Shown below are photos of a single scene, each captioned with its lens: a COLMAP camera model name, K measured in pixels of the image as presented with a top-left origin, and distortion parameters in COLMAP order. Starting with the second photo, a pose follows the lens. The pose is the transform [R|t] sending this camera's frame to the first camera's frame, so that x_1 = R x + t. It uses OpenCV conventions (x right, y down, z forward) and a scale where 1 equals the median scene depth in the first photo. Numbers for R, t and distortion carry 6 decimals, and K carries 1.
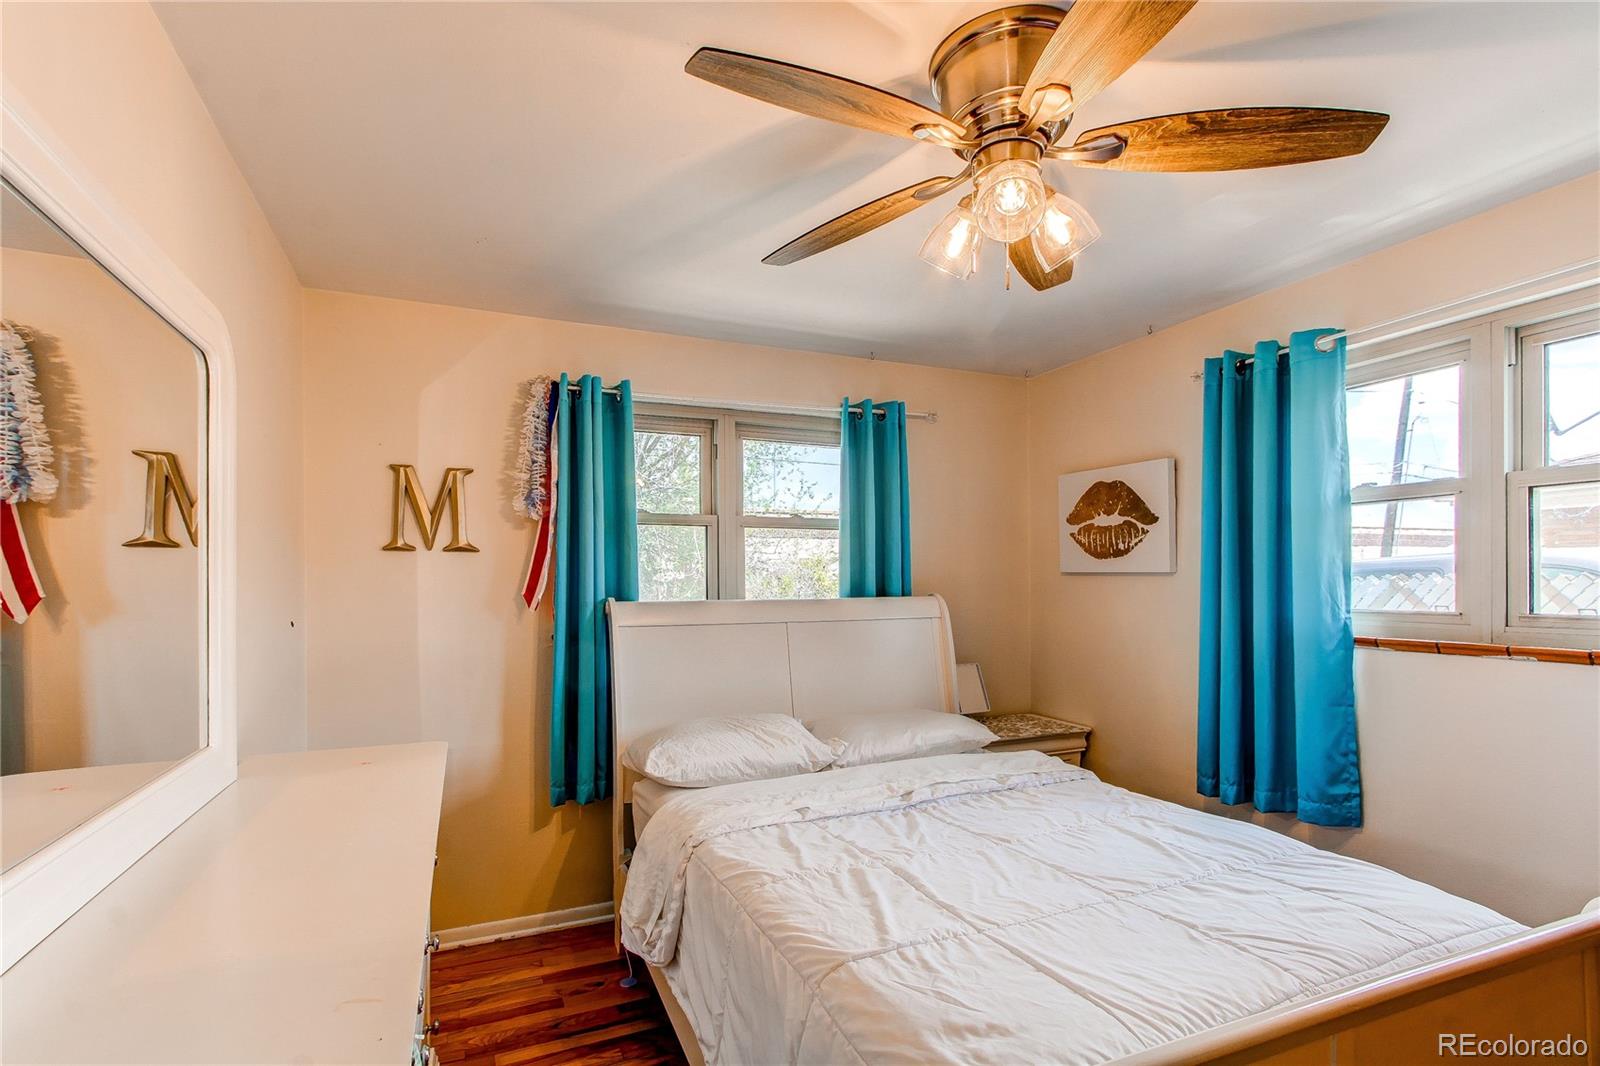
lens RADIAL K [[777.4, 0, 798.2], [0, 777.4, 581.2], [0, 0, 1]] dist [0.000552, 0.000597]
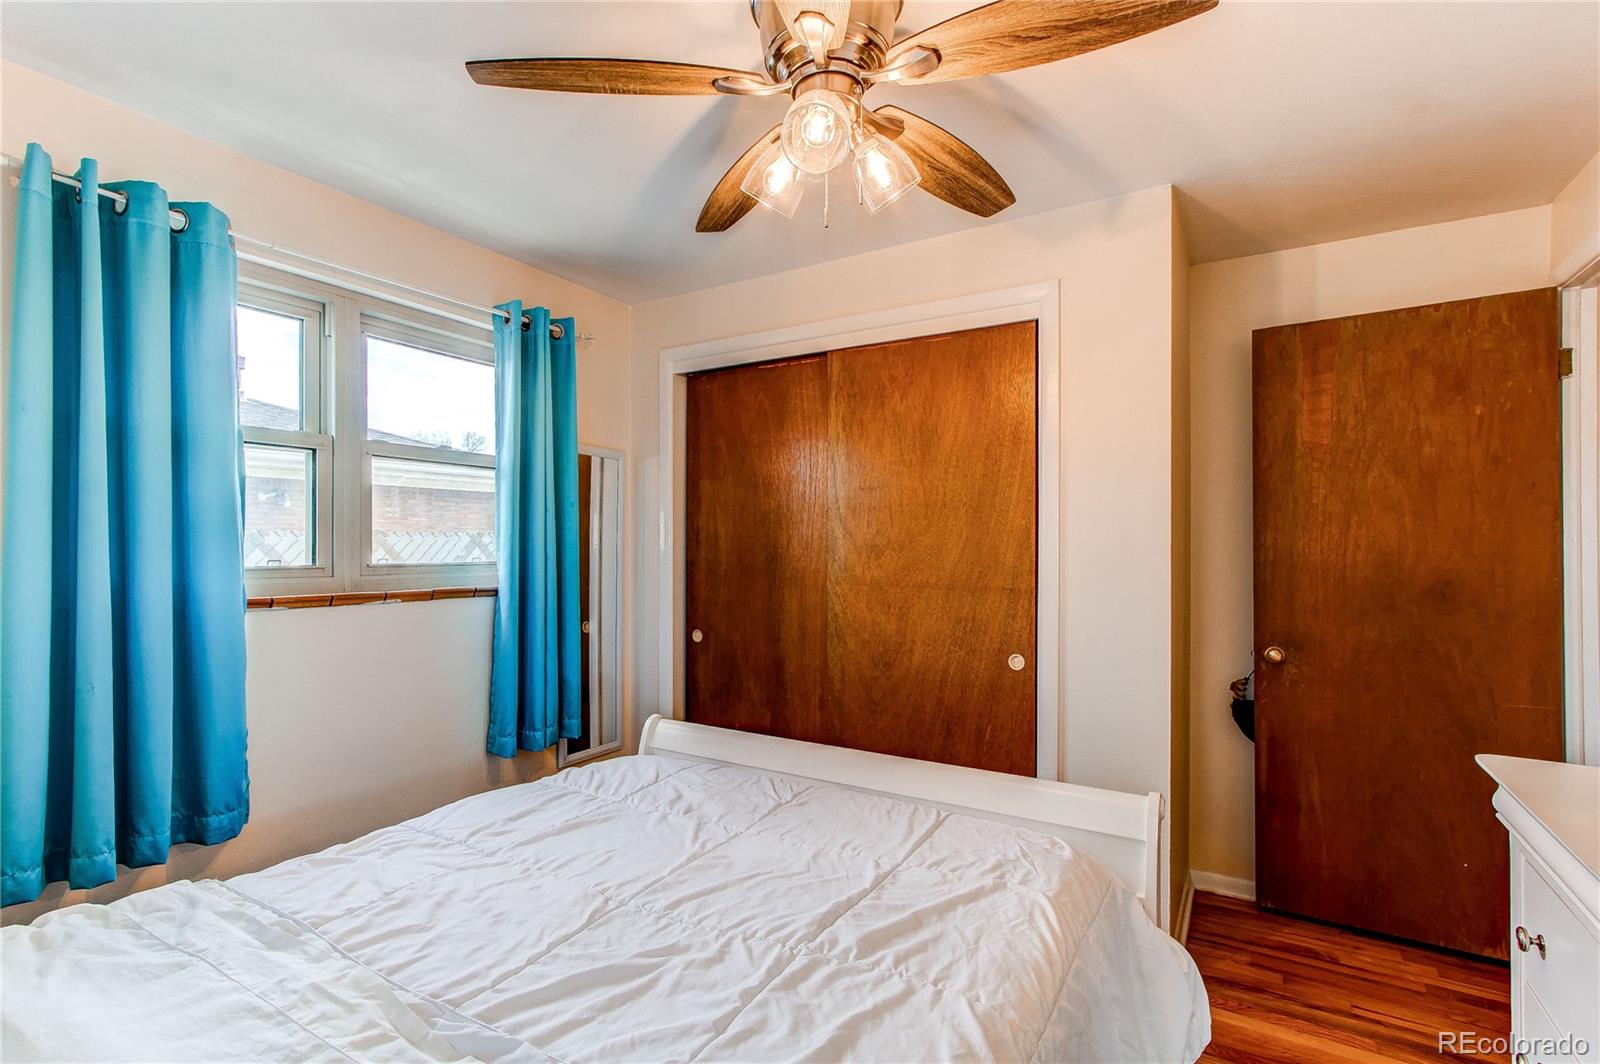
lens RADIAL K [[749.7, 0, 800.0], [0, 749.7, 532.0], [0, 0, 1]] dist [0.000732, 0.000124]
pose [[-0.580834, 0.023609, 0.813680, -0.376770], [-0.000492, 0.999569, -0.029354, 0.029967], [-0.814022, -0.017450, -0.580572, 1.255831]]
